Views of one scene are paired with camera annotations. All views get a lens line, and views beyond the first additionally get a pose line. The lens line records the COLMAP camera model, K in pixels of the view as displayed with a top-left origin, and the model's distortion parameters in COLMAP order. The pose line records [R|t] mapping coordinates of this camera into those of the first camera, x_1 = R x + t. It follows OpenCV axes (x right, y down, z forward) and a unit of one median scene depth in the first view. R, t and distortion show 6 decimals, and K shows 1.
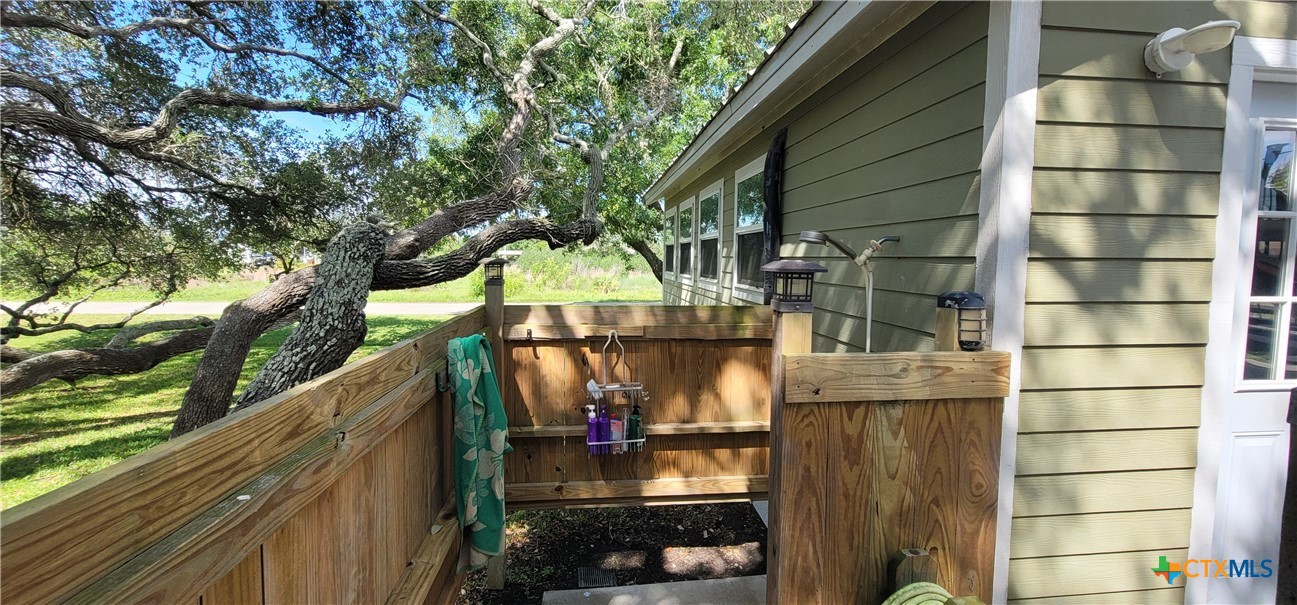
lens RADIAL K [[535.5, 0, 651.1], [0, 535.5, 296.4], [0, 0, 1]] dist [-0.001896, -0.000237]
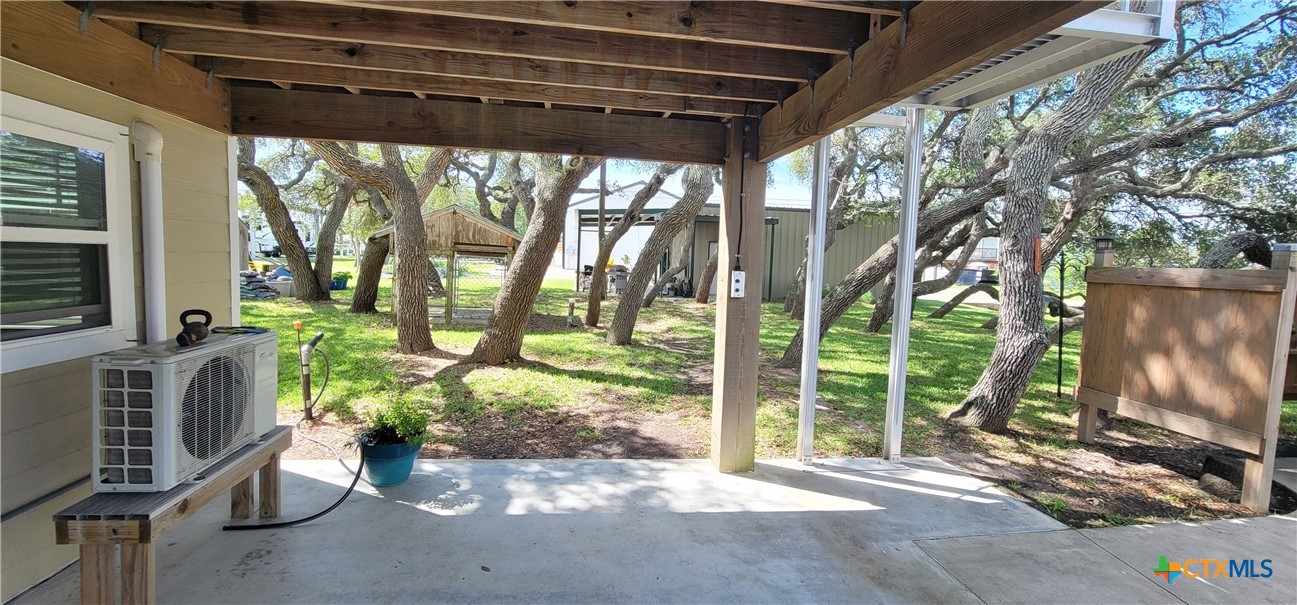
lens RADIAL K [[535.5, 0, 640.6], [0, 535.5, 291.8], [0, 0, 1]] dist [-0.001896, -0.000237]
pose [[0.014519, 0.053199, -0.998478, 0.488916], [-0.117543, 0.991751, 0.051131, 0.098293], [0.992962, 0.116622, 0.020652, -0.453748]]
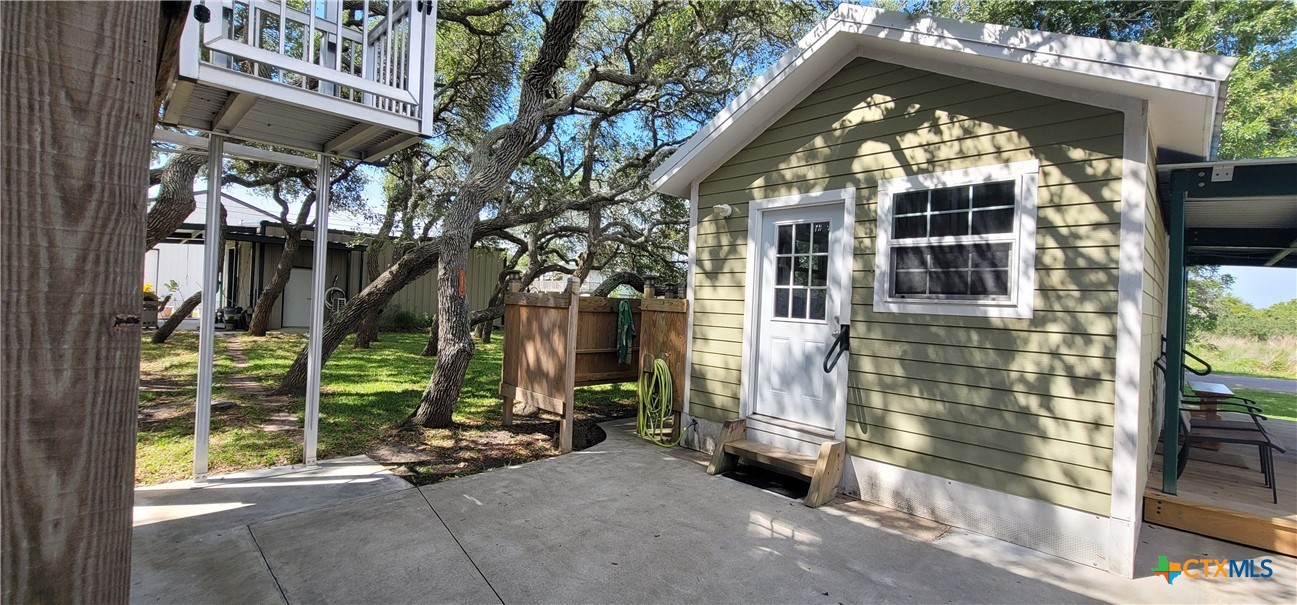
lens RADIAL K [[535.5, 0, 646.2], [0, 535.5, 303.8], [0, 0, 1]] dist [-0.001896, -0.000237]
pose [[0.614096, 0.017042, -0.789047, 0.647884], [-0.098863, 0.993553, -0.055483, 0.084161], [0.783014, 0.112080, 0.611822, -0.283384]]
